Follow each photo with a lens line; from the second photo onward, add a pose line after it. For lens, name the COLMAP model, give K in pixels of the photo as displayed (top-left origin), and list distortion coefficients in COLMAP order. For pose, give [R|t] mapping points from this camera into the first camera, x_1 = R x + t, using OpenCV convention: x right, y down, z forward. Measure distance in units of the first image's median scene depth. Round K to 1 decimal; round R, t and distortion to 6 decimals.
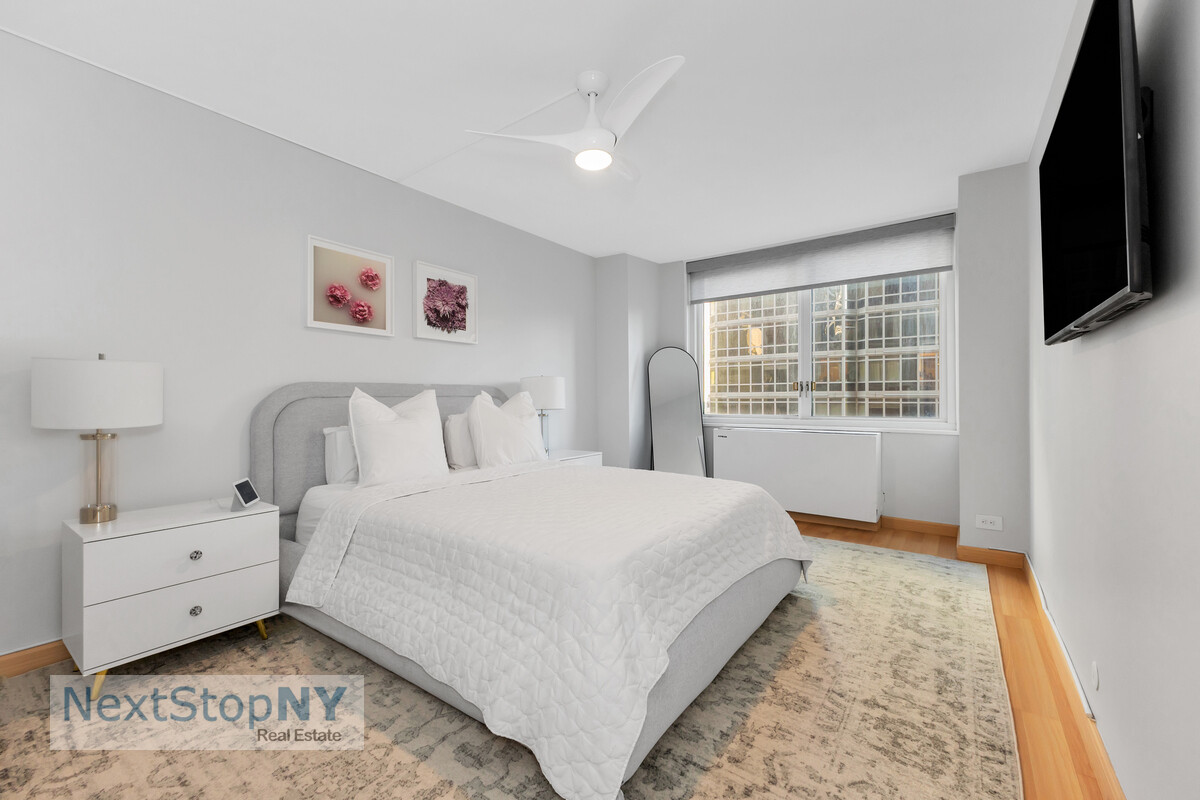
lens RADIAL K [[495.7, 0, 600.3], [0, 495.7, 398.1], [0, 0, 1]] dist [0.001764, 0.000219]
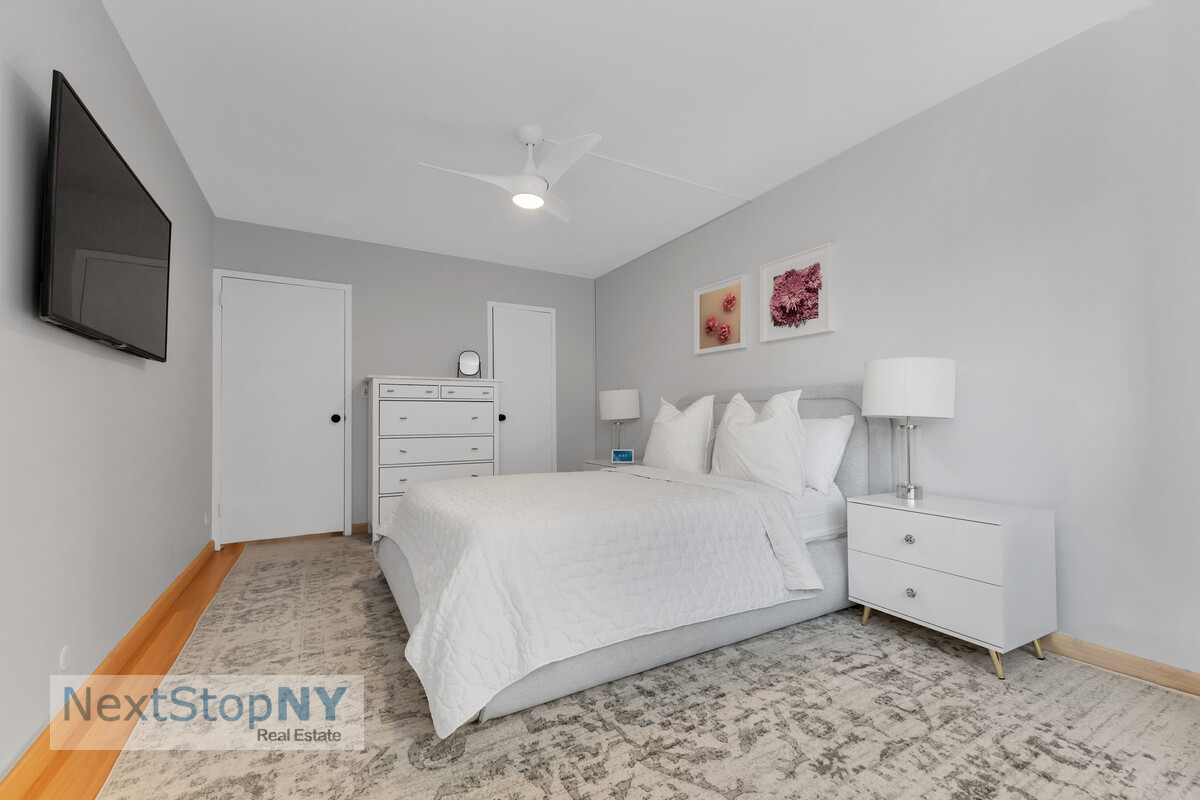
lens RADIAL K [[495.7, 0, 599.1], [0, 495.7, 404.7], [0, 0, 1]] dist [0.001764, 0.000219]
pose [[-0.411934, -0.017639, -0.911043, 0.657865], [0.007674, 0.999710, -0.022826, 0.023265], [0.911181, -0.016395, -0.411679, 1.082439]]
